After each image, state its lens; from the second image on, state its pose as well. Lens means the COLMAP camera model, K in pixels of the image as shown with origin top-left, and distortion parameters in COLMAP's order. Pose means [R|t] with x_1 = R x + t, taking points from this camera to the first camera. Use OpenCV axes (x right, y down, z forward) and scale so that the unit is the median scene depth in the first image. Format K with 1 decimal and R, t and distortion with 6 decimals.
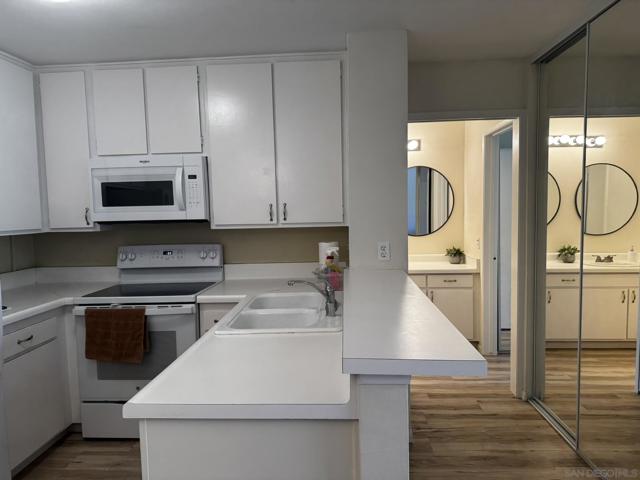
lens RADIAL K [[453.6, 0, 320.0], [0, 453.6, 240.0], [0, 0, 1]] dist [0.097734, -0.140480]
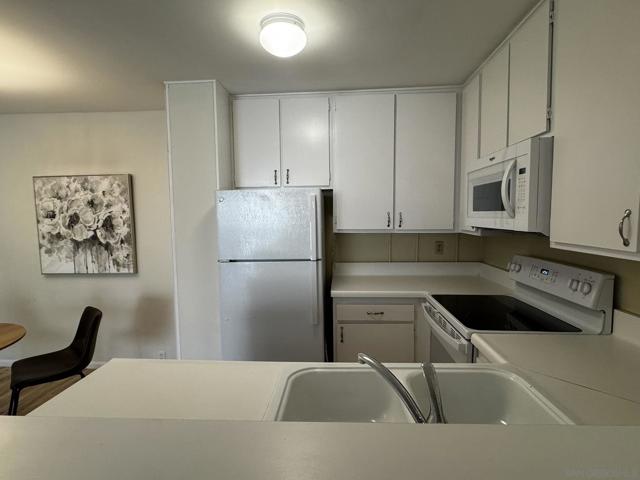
lens RADIAL K [[337.3, 0, 320.0], [0, 337.3, 240.0], [0, 0, 1]] dist [0.000851, 0.000272]
pose [[-0.003582, 0.100342, -0.994947, 0.248328], [-0.058180, 0.993247, 0.100380, -0.065420], [0.998300, 0.058246, 0.002280, 0.683775]]
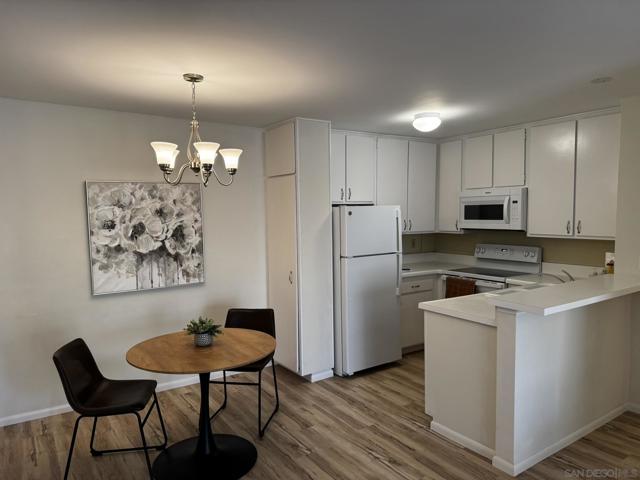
lens RADIAL K [[445.2, 0, 320.0], [0, 445.2, 240.0], [0, 0, 1]] dist [0.122400, -0.173803]
pose [[0.610193, 0.067632, -0.789361, 0.523587], [-0.059243, 0.997455, 0.039665, -0.031973], [0.790035, 0.022561, 0.612646, -0.440018]]
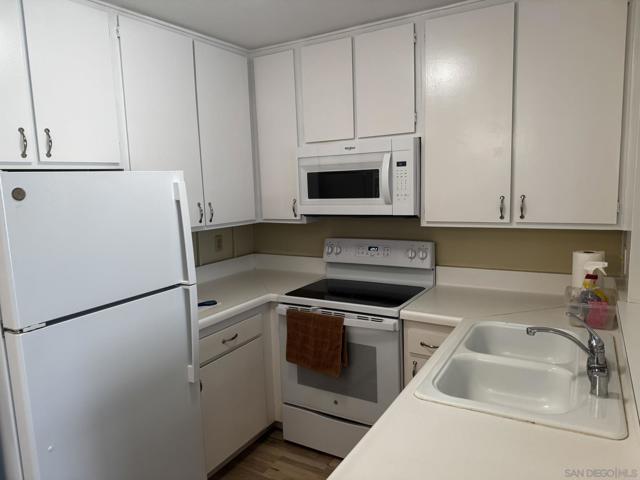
lens RADIAL K [[445.2, 0, 320.0], [0, 445.2, 240.0], [0, 0, 1]] dist [0.122400, -0.173803]
pose [[0.889482, 0.053131, -0.453870, -0.033625], [-0.019480, 0.996724, 0.078501, -0.060679], [0.456554, -0.060984, 0.887603, 0.200139]]
